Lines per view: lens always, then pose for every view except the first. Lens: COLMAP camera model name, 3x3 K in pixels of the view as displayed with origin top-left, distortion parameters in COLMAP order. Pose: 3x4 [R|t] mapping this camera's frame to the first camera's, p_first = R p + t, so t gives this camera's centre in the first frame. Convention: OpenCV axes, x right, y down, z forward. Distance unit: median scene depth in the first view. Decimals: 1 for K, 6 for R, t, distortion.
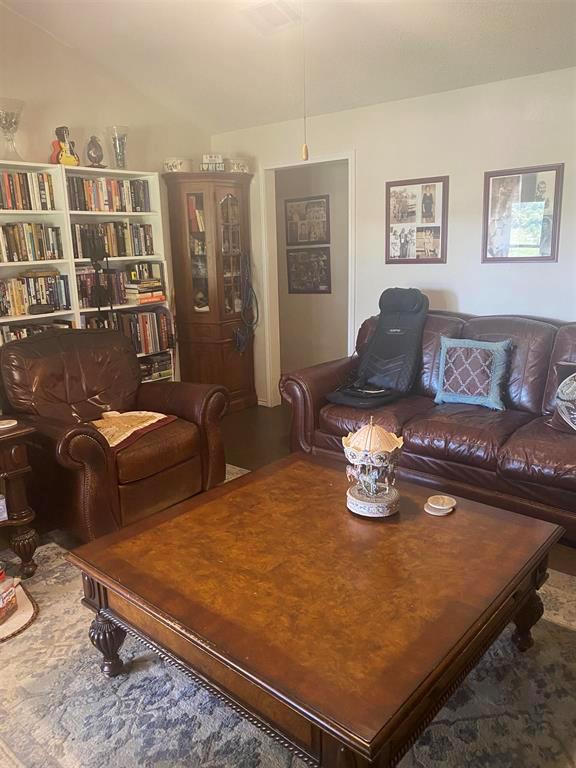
lens RADIAL K [[573.5, 0, 289.6], [0, 573.5, 381.1], [0, 0, 1]] dist [0.013507, -0.004409]
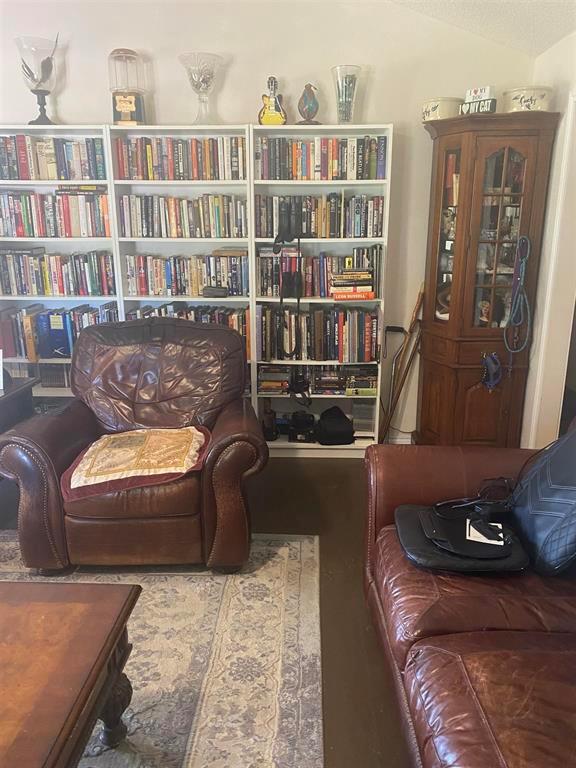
lens RADIAL K [[573.5, 0, 290.9], [0, 573.5, 390.4], [0, 0, 1]] dist [0.013507, -0.004409]
pose [[0.650682, 0.238931, -0.720781, 0.312057], [-0.199314, 0.969665, 0.141503, -0.119176], [0.732726, 0.051589, 0.678566, 0.453622]]
